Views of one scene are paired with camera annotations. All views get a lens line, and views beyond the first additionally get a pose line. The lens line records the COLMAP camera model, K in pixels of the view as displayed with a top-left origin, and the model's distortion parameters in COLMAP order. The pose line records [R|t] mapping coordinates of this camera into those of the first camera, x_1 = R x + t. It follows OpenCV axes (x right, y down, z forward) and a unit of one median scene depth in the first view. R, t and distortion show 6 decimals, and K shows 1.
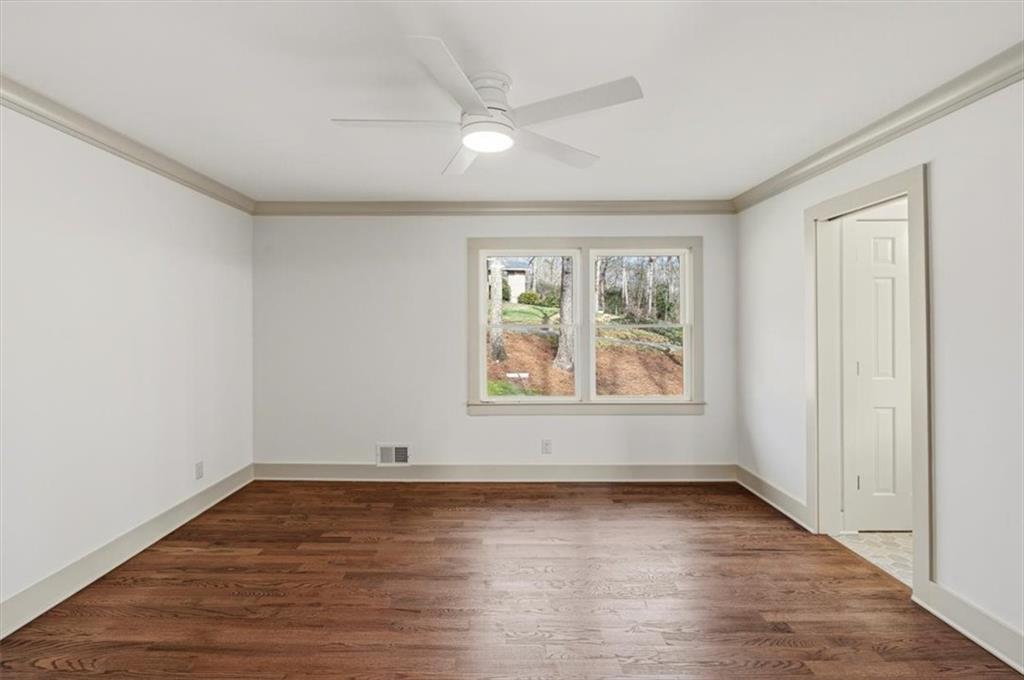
lens RADIAL K [[465.7, 0, 505.4], [0, 465.7, 338.6], [0, 0, 1]] dist [-0.004605, -0.000358]
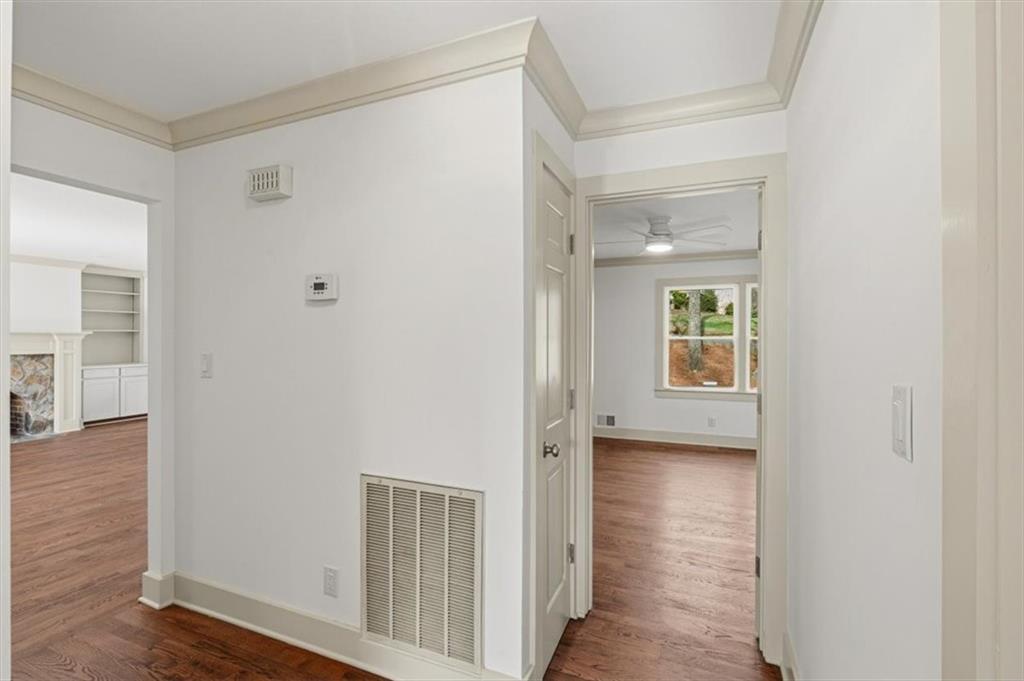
lens RADIAL K [[465.7, 0, 506.4], [0, 465.7, 344.0], [0, 0, 1]] dist [-0.004605, -0.000358]
pose [[0.912062, 0.006274, -0.410004, 0.097743], [-0.011968, 0.999864, -0.011321, 0.014663], [0.409877, 0.015232, 0.912014, -0.579190]]
